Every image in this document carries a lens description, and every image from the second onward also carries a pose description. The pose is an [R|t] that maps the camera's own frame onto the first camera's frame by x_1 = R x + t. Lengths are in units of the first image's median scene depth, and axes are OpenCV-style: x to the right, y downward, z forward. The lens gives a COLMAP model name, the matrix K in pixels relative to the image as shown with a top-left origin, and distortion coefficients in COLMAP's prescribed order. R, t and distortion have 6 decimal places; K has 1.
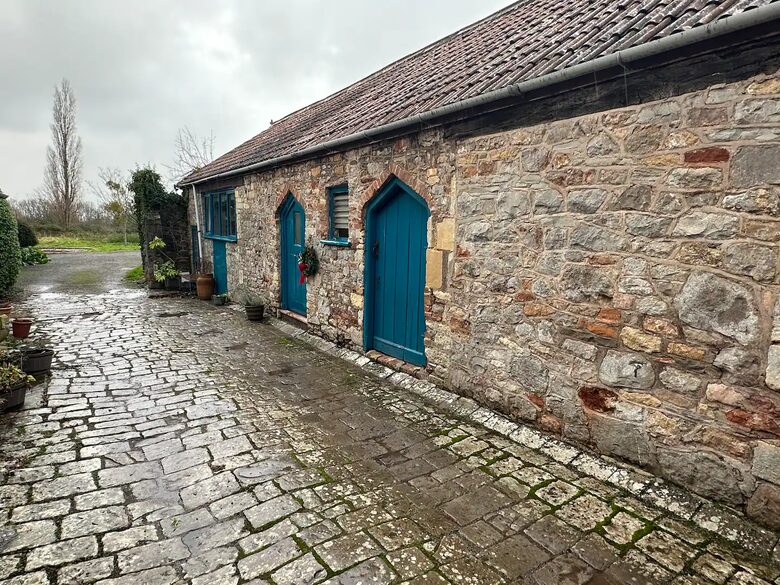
lens RADIAL K [[463.3, 0, 390.0], [0, 463.3, 292.5], [0, 0, 1]] dist [0.002380, 0.000328]
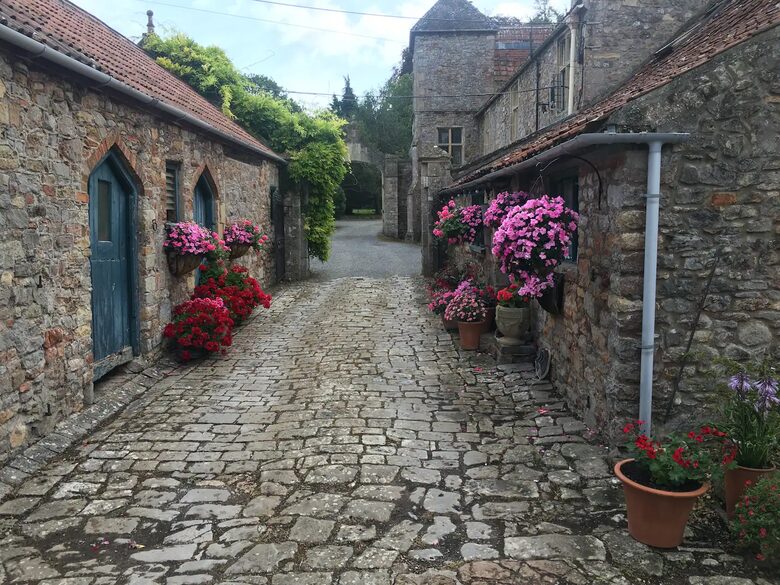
lens RADIAL K [[660.0, 0, 390.0], [0, 660.0, 292.5], [0, 0, 1]] dist [0.019418, 0.003217]
pose [[-0.818664, -0.080336, 0.568626, -0.946462], [0.072023, 0.967986, 0.240451, -0.210854], [-0.569738, 0.237802, -0.786669, 1.457449]]
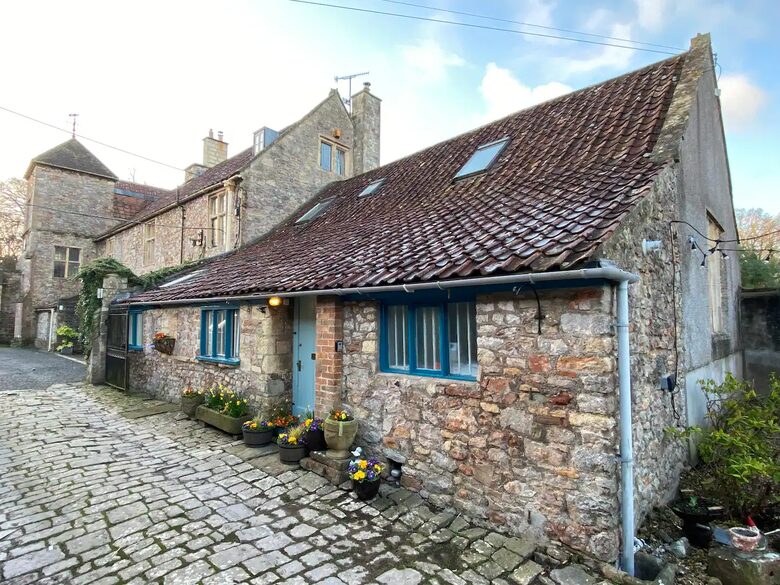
lens RADIAL K [[422.2, 0, 380.3], [0, 422.2, 295.0], [0, 0, 1]] dist [0.026403, -0.000845]
pose [[-0.982233, -0.044982, -0.182196, -0.520194], [-0.058194, 0.995998, 0.067828, -0.185650], [0.178416, 0.077225, -0.980920, 1.252753]]
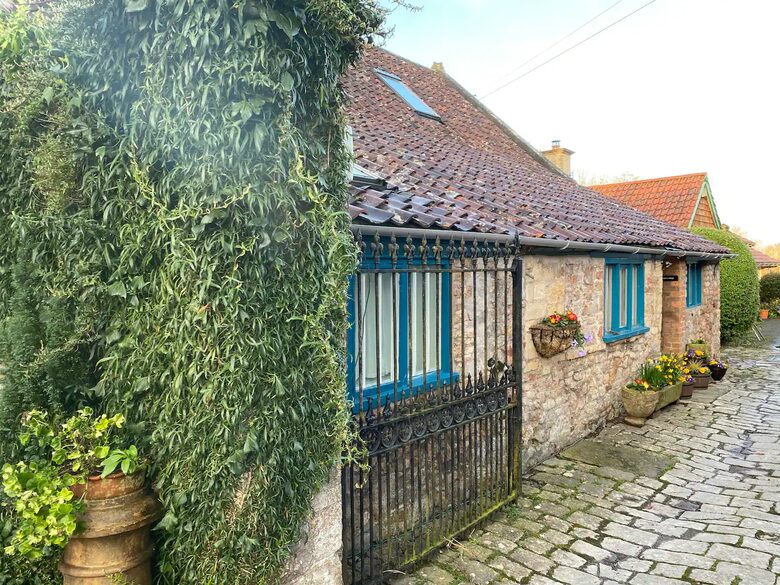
lens RADIAL K [[608.6, 0, 396.4], [0, 608.6, 304.0], [0, 0, 1]] dist [0.027876, -0.049774]
pose [[0.272092, 0.012162, -0.962194, 0.443577], [-0.103348, 0.994506, -0.016655, 0.038083], [0.956705, 0.103973, 0.271854, -0.271084]]
